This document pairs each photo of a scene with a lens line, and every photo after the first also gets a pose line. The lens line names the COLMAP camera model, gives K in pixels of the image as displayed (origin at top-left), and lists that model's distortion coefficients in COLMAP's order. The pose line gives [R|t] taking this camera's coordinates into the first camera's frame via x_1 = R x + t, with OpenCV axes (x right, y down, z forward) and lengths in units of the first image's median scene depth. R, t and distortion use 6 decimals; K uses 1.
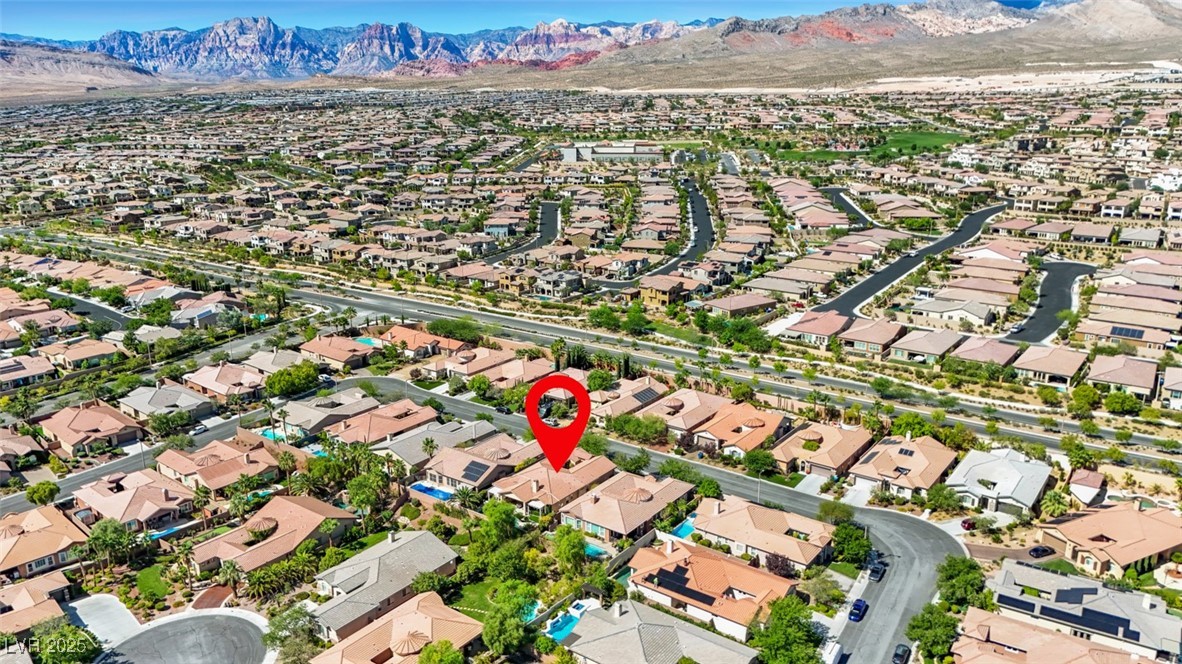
lens RADIAL K [[867.8, 0, 590.5], [0, 867.8, 334.9], [0, 0, 1]] dist [0.075907, -0.069574]
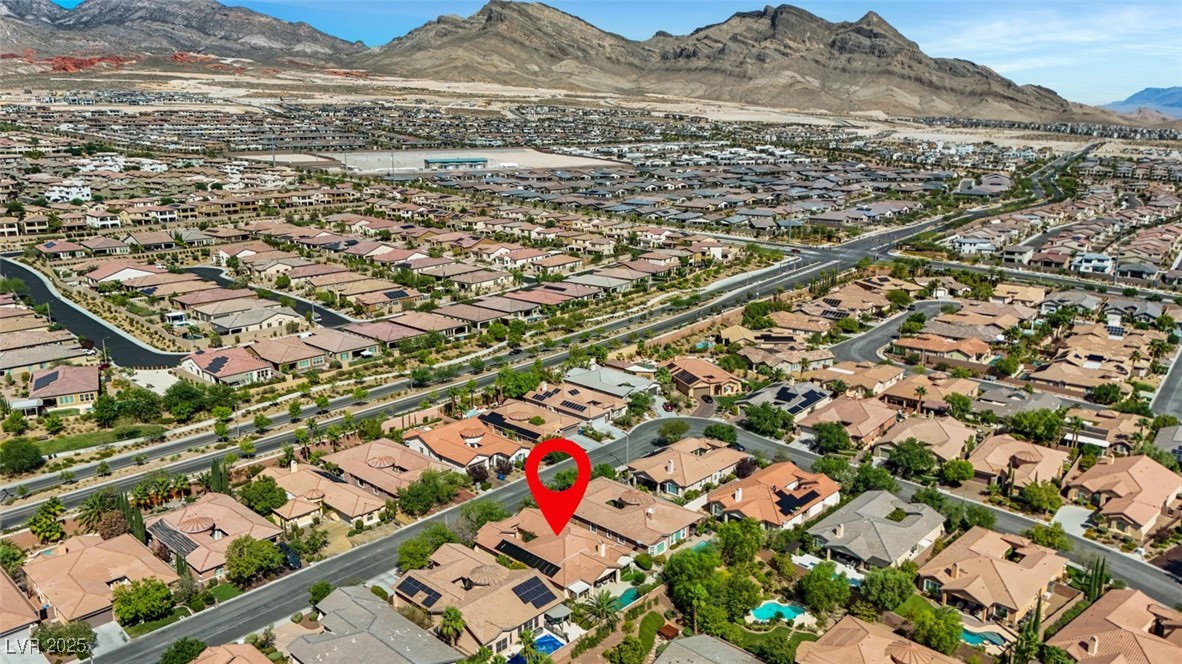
lens RADIAL K [[867.8, 0, 593.9], [0, 867.8, 328.3], [0, 0, 1]] dist [0.075907, -0.069574]
pose [[0.120209, -0.235324, 0.964455, -0.480242], [0.270546, 0.942493, 0.196245, -0.109453], [-0.955173, 0.237339, 0.176962, 0.487271]]
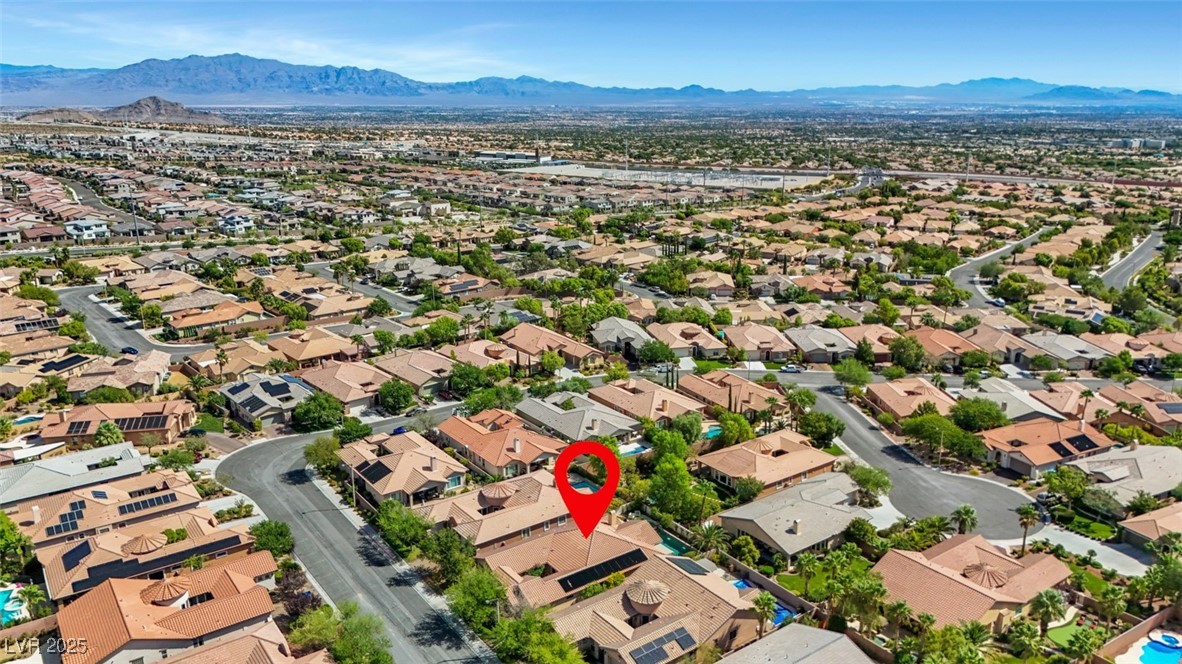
lens RADIAL K [[867.8, 0, 594.7], [0, 867.8, 330.3], [0, 0, 1]] dist [0.075907, -0.069574]
pose [[-0.955493, -0.076163, 0.285014, -0.148906], [0.082548, 0.858486, 0.506149, -0.207680], [-0.283230, 0.507149, -0.813990, 0.917808]]
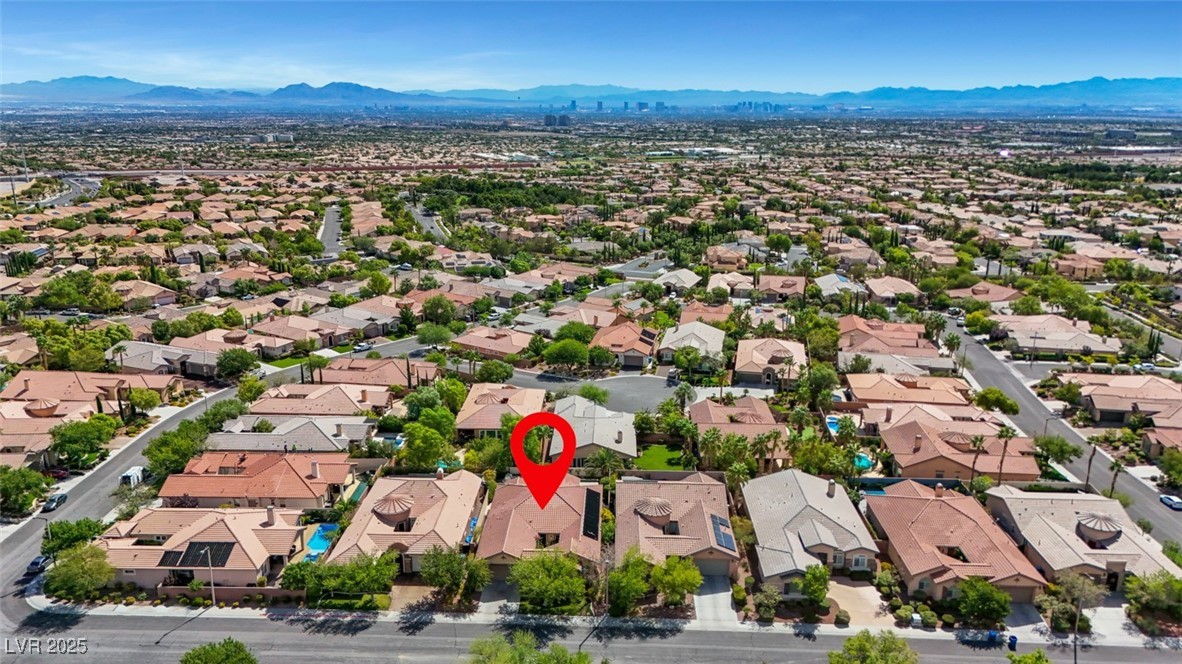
lens RADIAL K [[867.8, 0, 589.3], [0, 867.8, 332.4], [0, 0, 1]] dist [0.075907, -0.069574]
pose [[-0.820545, 0.151418, -0.551161, 0.179274], [-0.157783, 0.866801, 0.473033, -0.176950], [0.549373, 0.475109, -0.687358, 0.886088]]
